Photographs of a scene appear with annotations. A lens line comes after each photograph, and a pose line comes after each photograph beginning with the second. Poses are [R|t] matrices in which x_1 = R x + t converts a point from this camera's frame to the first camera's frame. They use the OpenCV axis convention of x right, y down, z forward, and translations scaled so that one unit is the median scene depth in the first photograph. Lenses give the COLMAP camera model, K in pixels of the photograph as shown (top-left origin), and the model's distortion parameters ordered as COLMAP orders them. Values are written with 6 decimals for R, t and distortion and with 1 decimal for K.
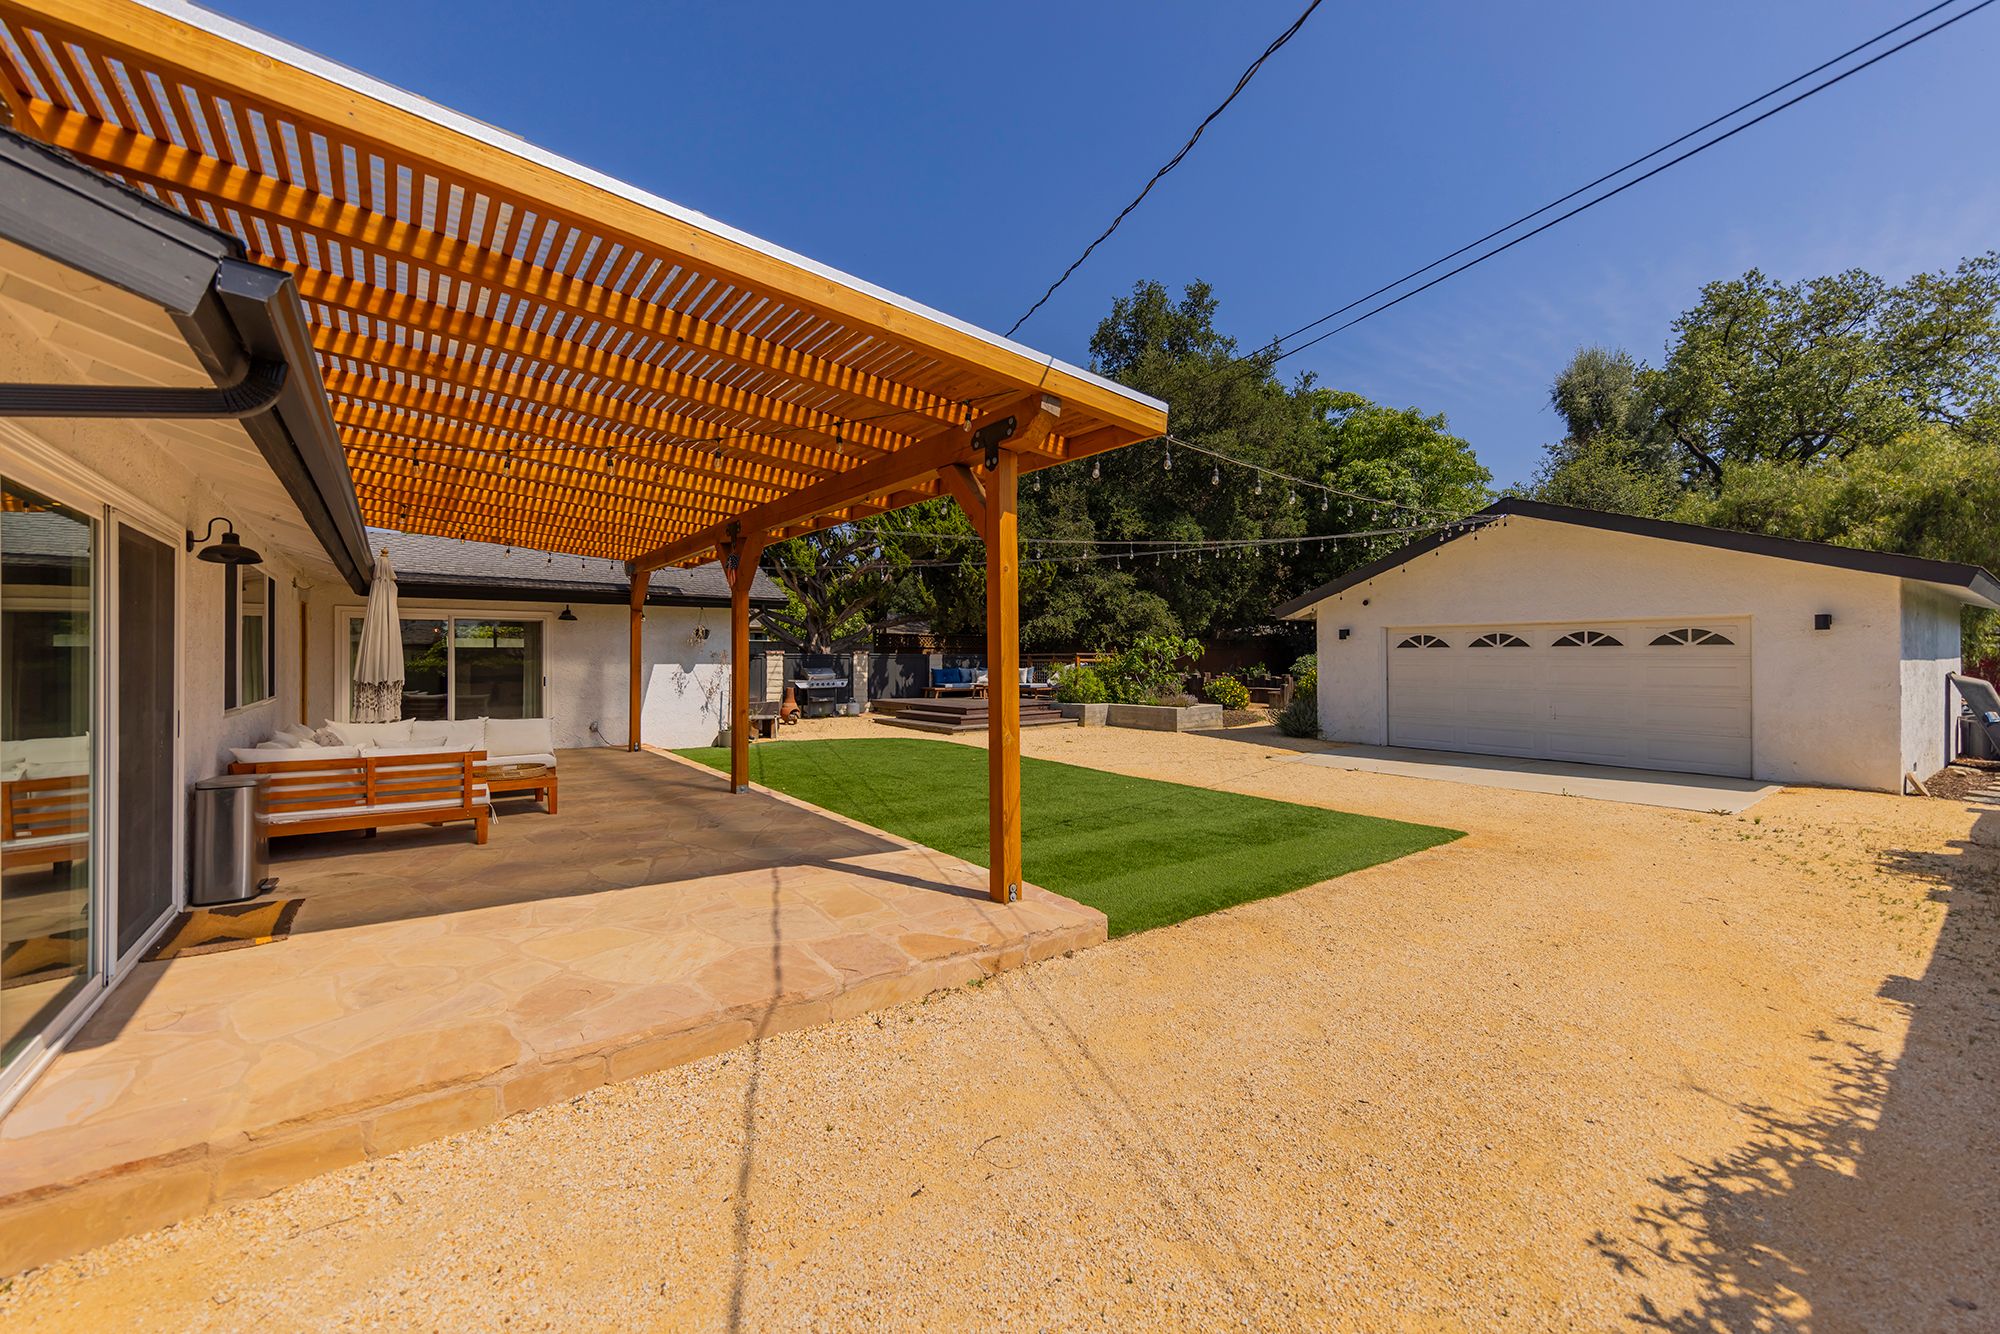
lens RADIAL K [[762.5, 0, 1016.1], [0, 762.5, 655.0], [0, 0, 1]] dist [0.000914, -0.000048]
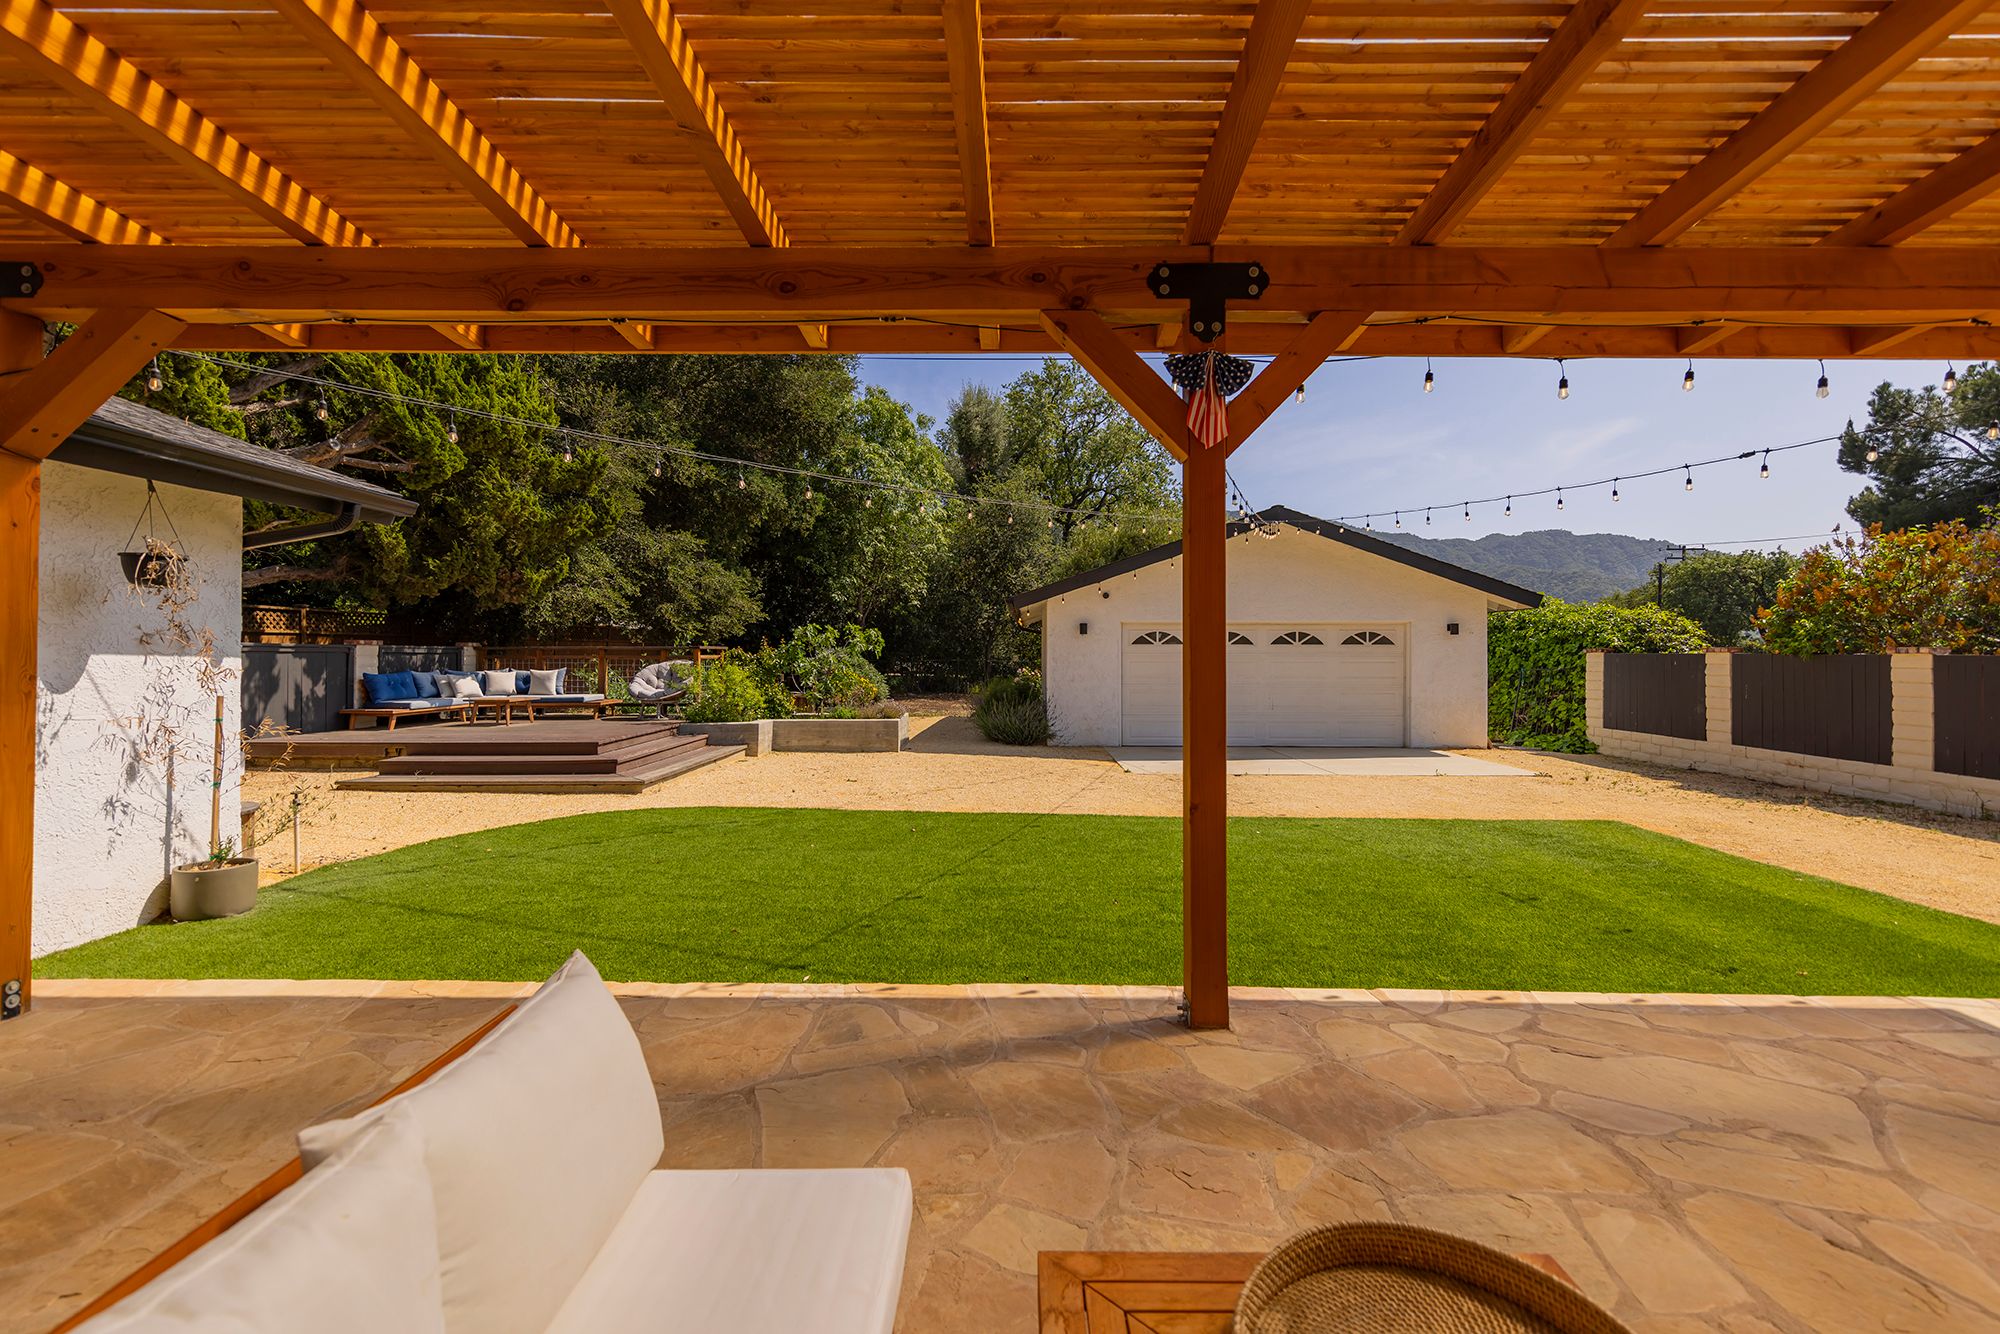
lens RADIAL K [[810.2, 0, 958.3], [0, 810.2, 641.7], [0, 0, 1]] dist [-0.002318, -0.000031]
pose [[0.647791, 0.011623, 0.761729, -0.363667], [-0.004228, 0.999923, -0.011661, 0.000501], [-0.761806, 0.004333, 0.647791, 0.422596]]
